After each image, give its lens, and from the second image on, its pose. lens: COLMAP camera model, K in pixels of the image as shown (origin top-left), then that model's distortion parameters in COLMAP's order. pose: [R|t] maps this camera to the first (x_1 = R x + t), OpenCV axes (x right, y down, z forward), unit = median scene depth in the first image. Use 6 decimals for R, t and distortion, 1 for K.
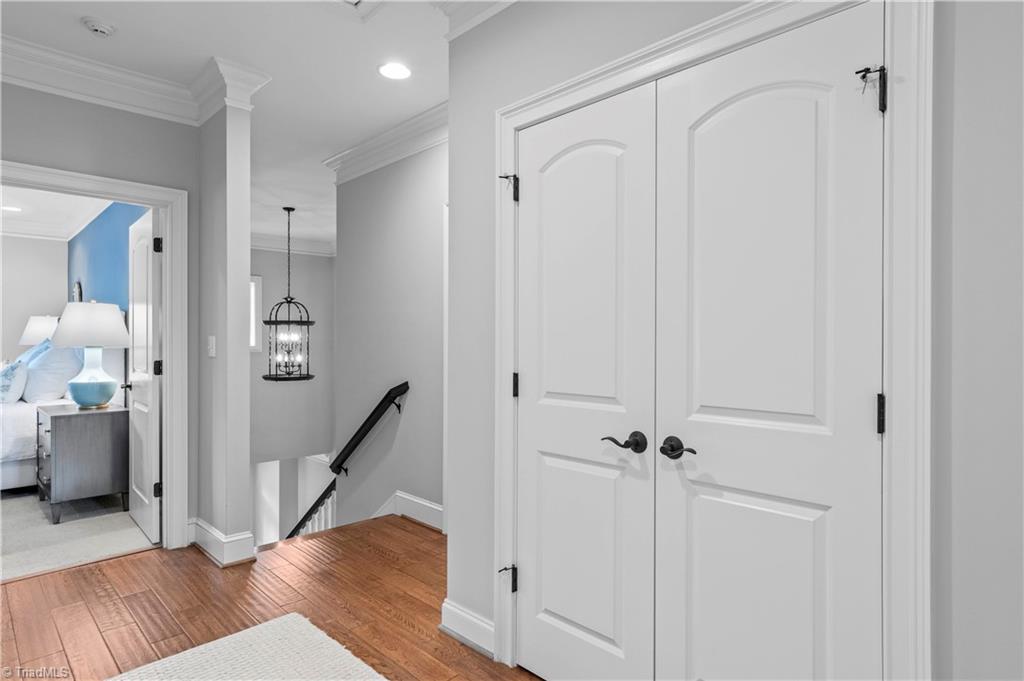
lens RADIAL K [[560.7, 0, 511.6], [0, 560.7, 340.7], [0, 0, 1]] dist [0.000420, 0.001056]
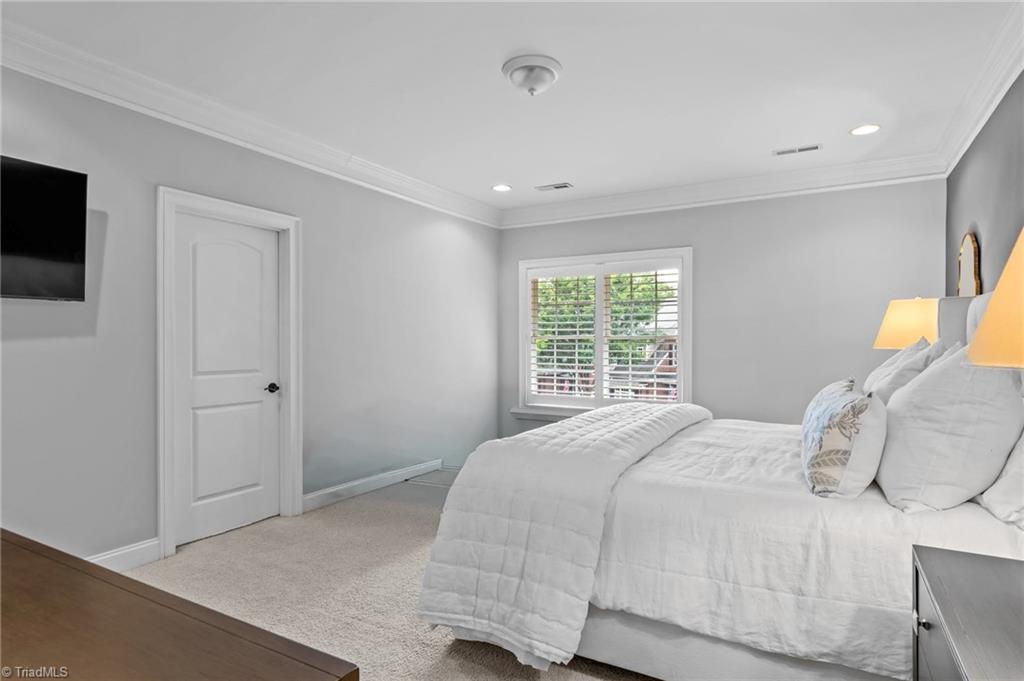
lens RADIAL K [[560.7, 0, 511.8], [0, 560.7, 340.3], [0, 0, 1]] dist [0.000420, 0.001056]
pose [[0.269565, -0.004212, -0.962973, -0.539967], [0.003484, 0.999988, -0.003399, -0.002487], [0.962976, -0.002438, 0.269577, 0.623481]]
